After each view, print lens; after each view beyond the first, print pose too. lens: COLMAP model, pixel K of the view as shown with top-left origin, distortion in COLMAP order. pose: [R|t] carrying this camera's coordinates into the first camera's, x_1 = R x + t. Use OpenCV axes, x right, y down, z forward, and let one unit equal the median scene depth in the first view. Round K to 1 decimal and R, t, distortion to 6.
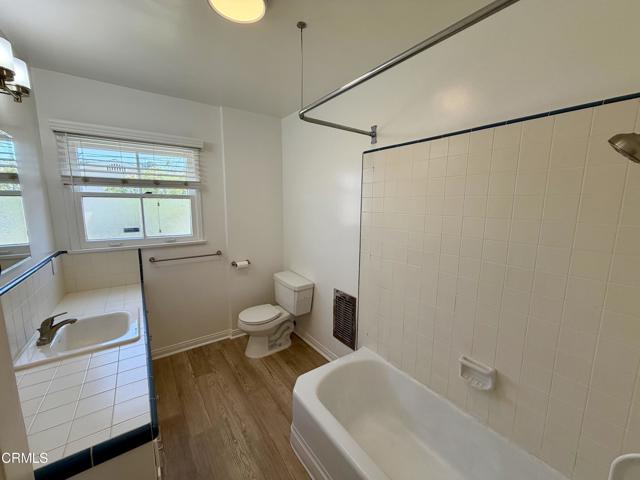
lens RADIAL K [[255.2, 0, 317.6], [0, 255.2, 239.2], [0, 0, 1]] dist [0.002149, 0.000321]
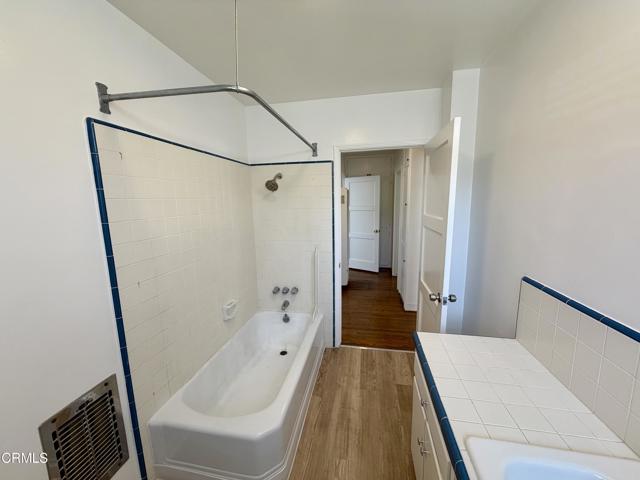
lens RADIAL K [[255.2, 0, 317.6], [0, 255.2, 239.2], [0, 0, 1]] dist [0.002149, 0.000321]
pose [[-0.692674, -0.117152, 0.711673, -0.604462], [0.118790, 0.954715, 0.272779, -0.157888], [-0.711402, 0.273487, -0.647389, 1.205937]]
